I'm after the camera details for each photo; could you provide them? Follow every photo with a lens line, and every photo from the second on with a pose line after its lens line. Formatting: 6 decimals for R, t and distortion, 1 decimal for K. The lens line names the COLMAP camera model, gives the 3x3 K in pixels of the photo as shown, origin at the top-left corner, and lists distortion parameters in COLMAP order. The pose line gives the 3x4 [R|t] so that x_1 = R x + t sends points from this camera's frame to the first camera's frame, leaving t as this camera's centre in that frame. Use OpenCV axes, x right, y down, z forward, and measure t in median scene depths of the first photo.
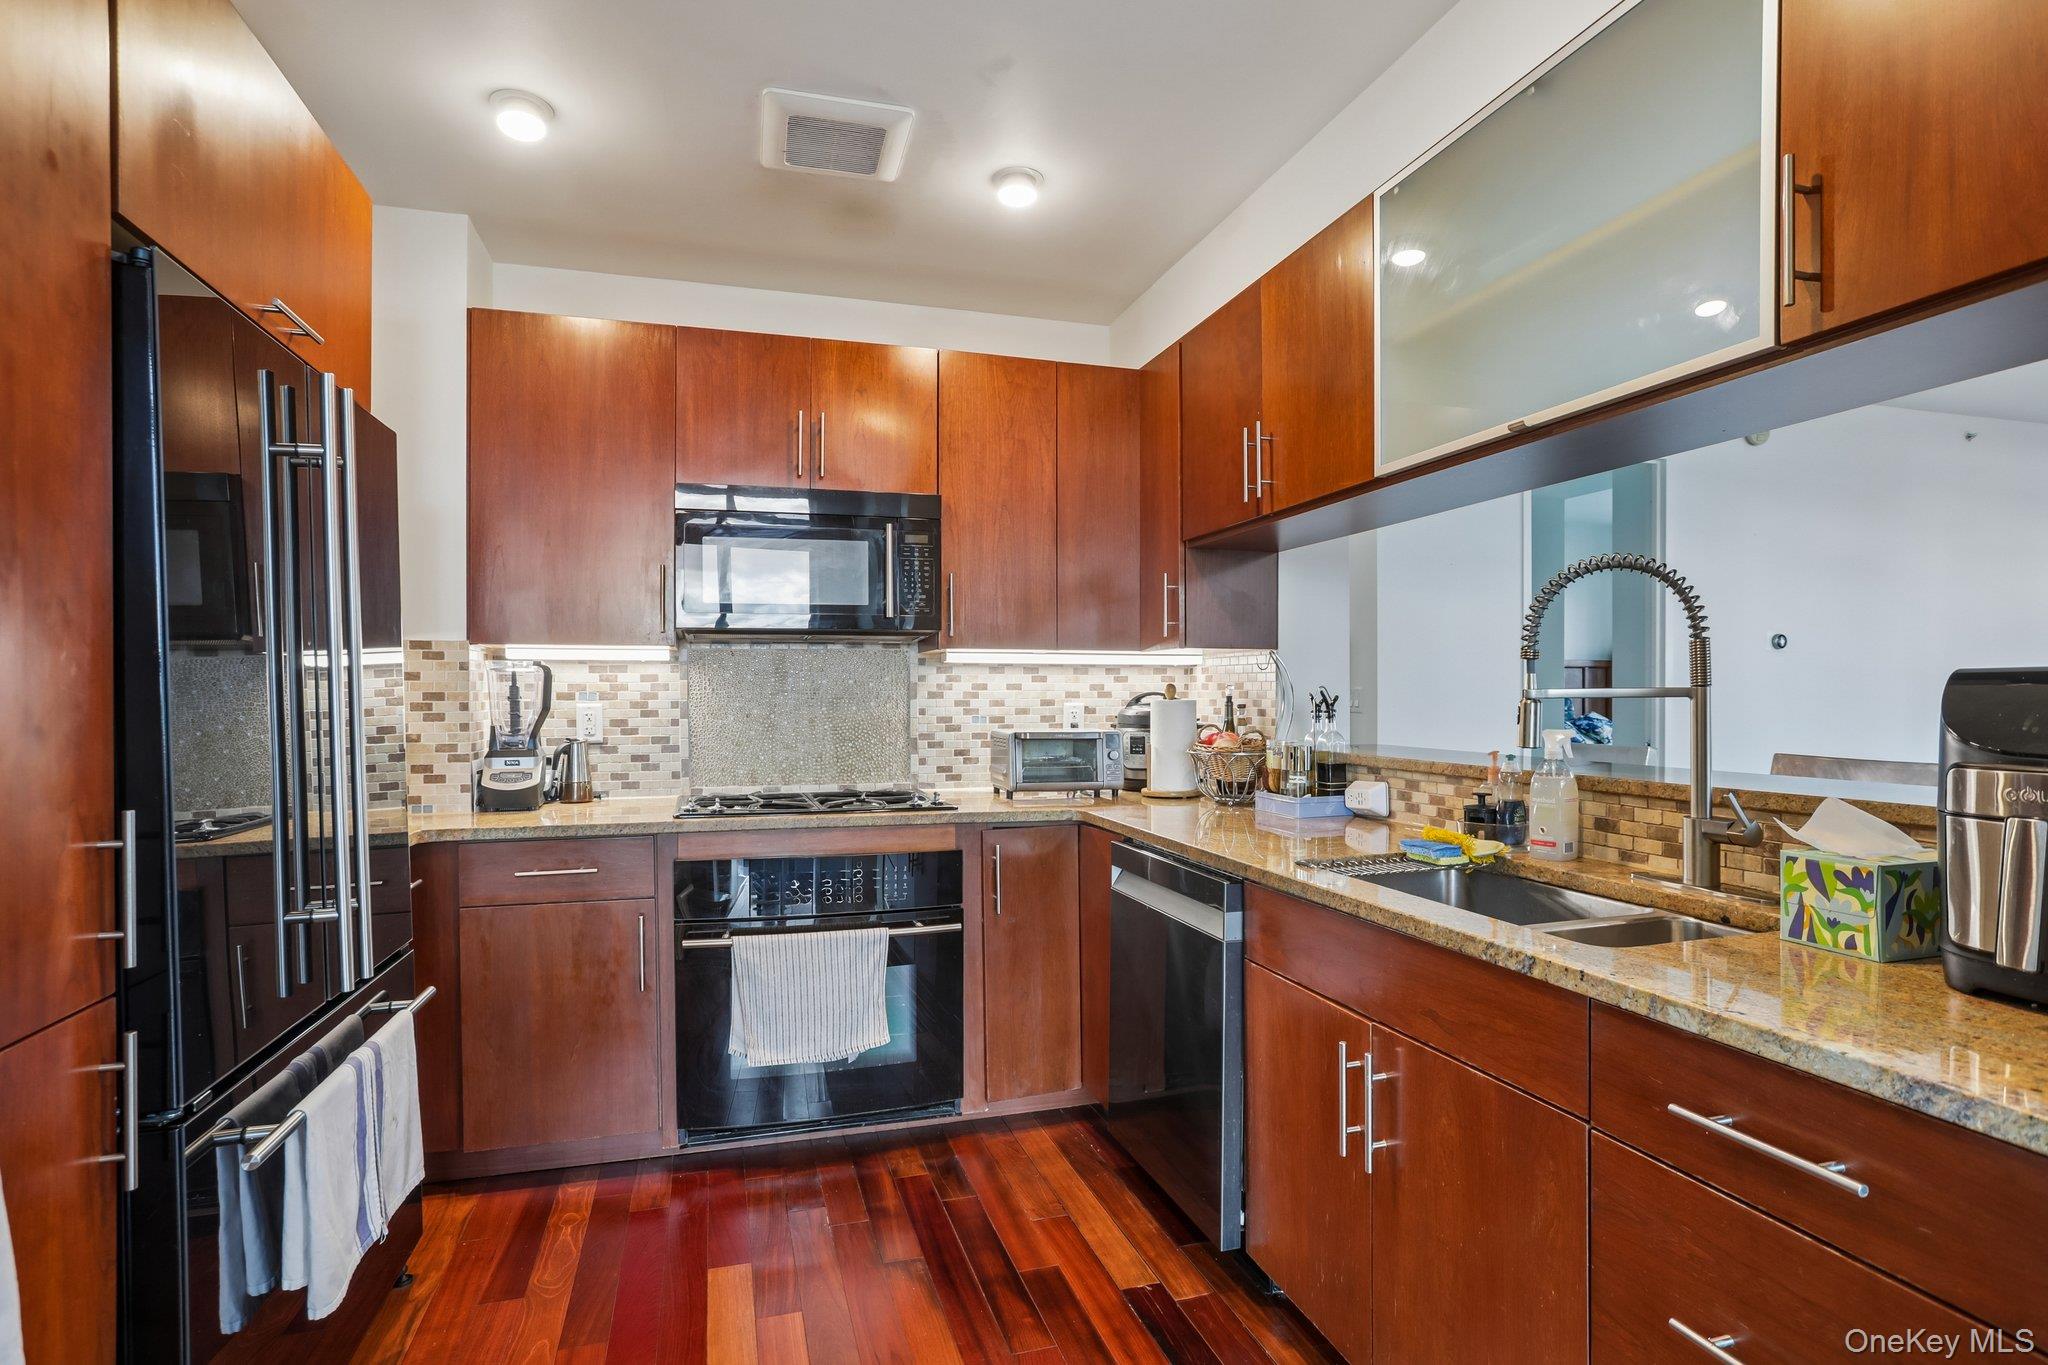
lens RADIAL K [[999.9, 0, 1023.6], [0, 999.9, 690.3], [0, 0, 1]] dist [-0.058091, 0.014985]
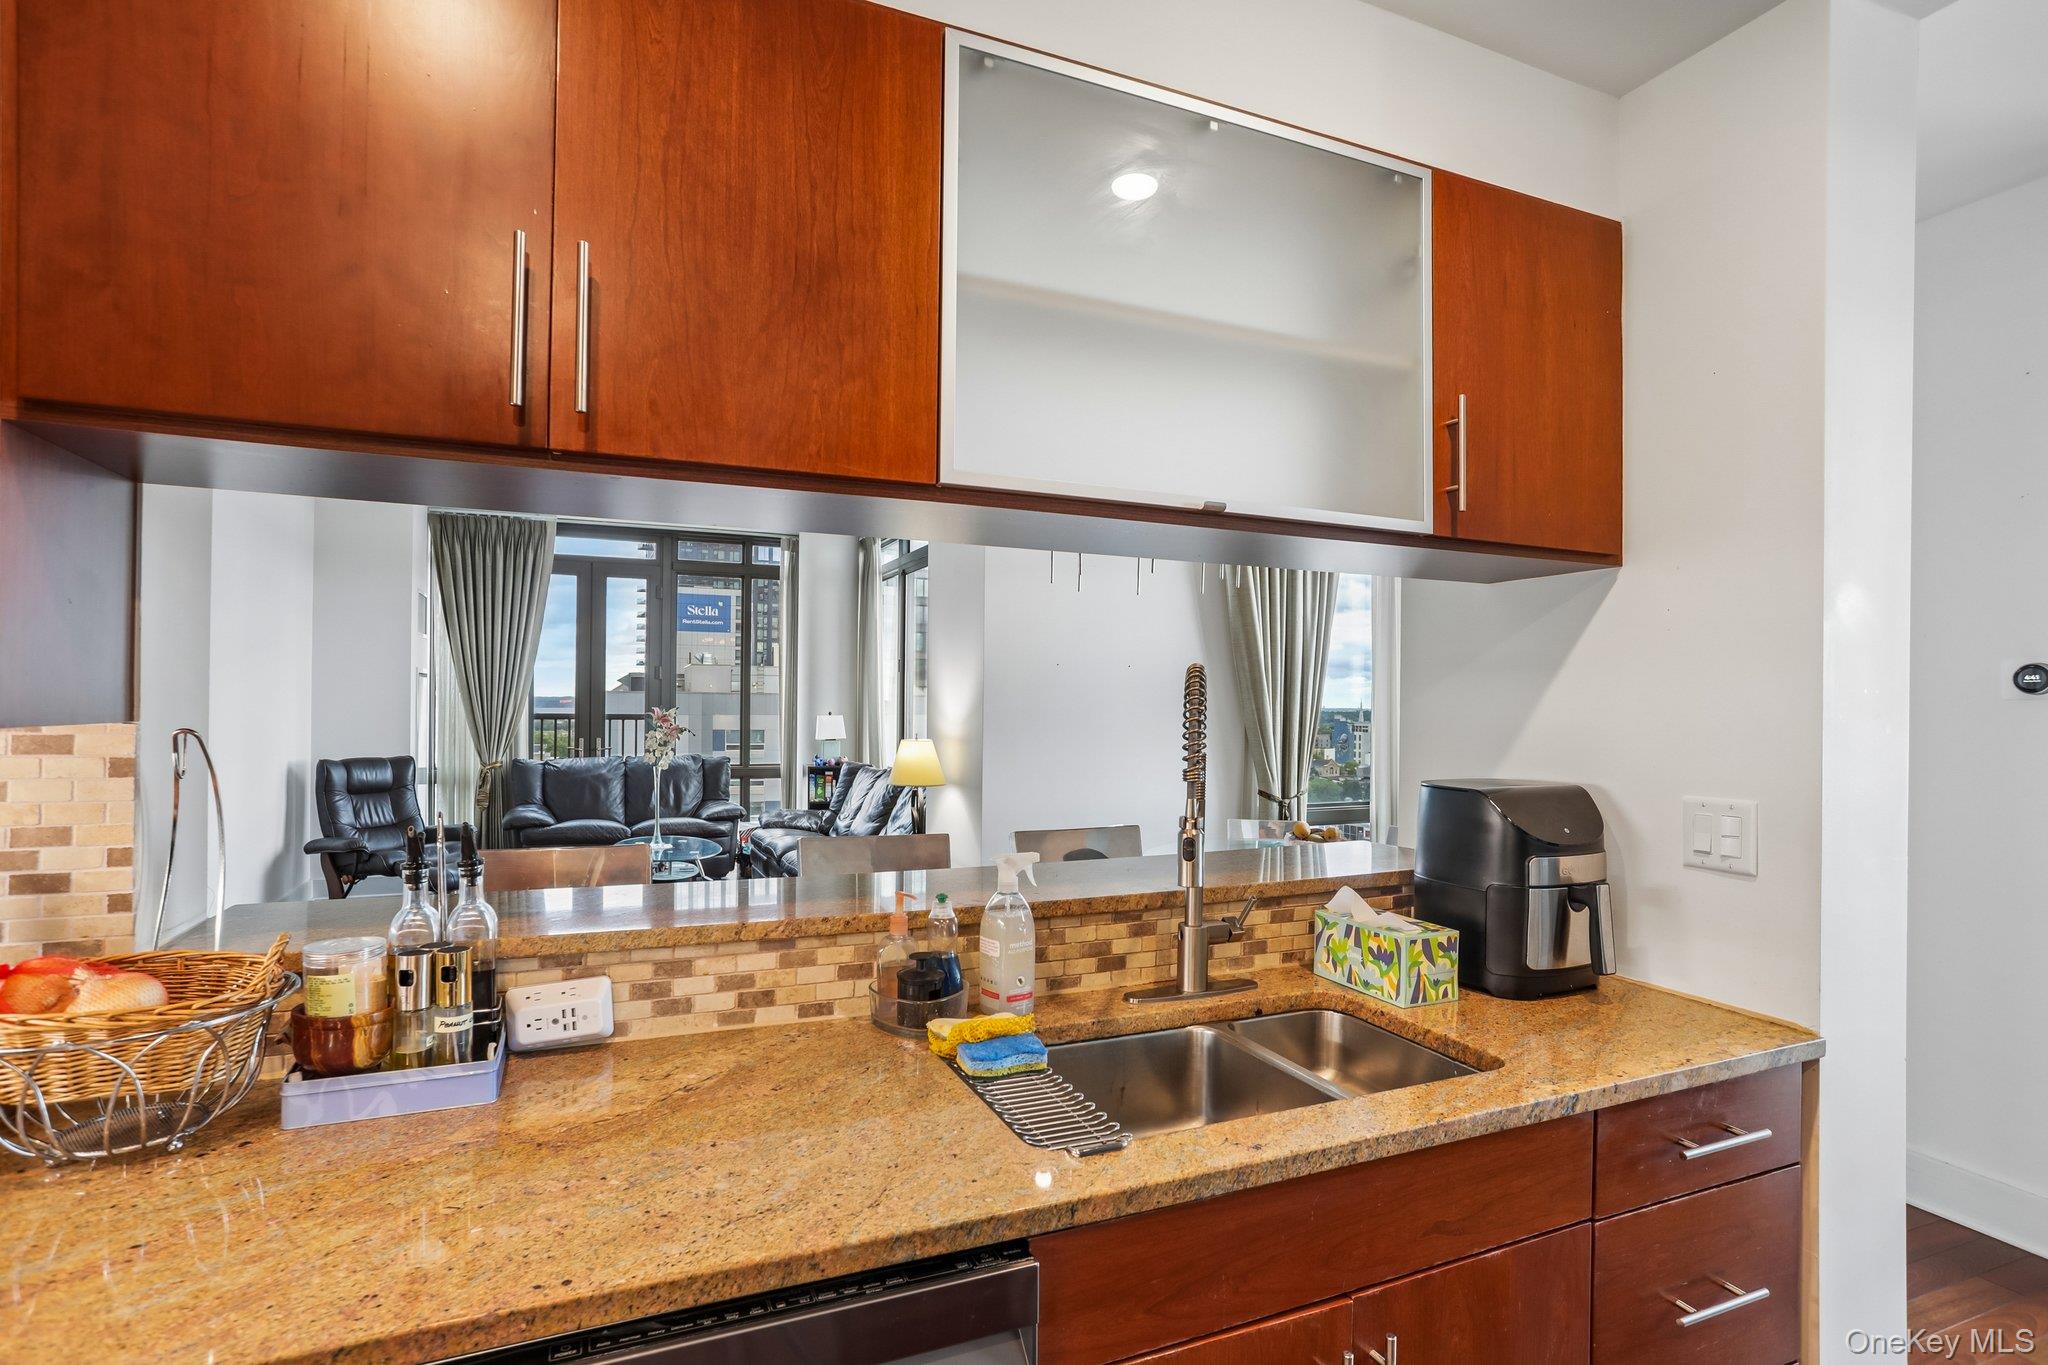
lens RADIAL K [[999.9, 0, 1024.1], [0, 999.9, 696.1], [0, 0, 1]] dist [-0.058091, 0.014985]
pose [[-0.098705, 0.010008, 0.995066, -0.338026], [-0.010876, 0.999879, -0.011135, -0.097139], [-0.995057, -0.011921, -0.098584, 1.286888]]
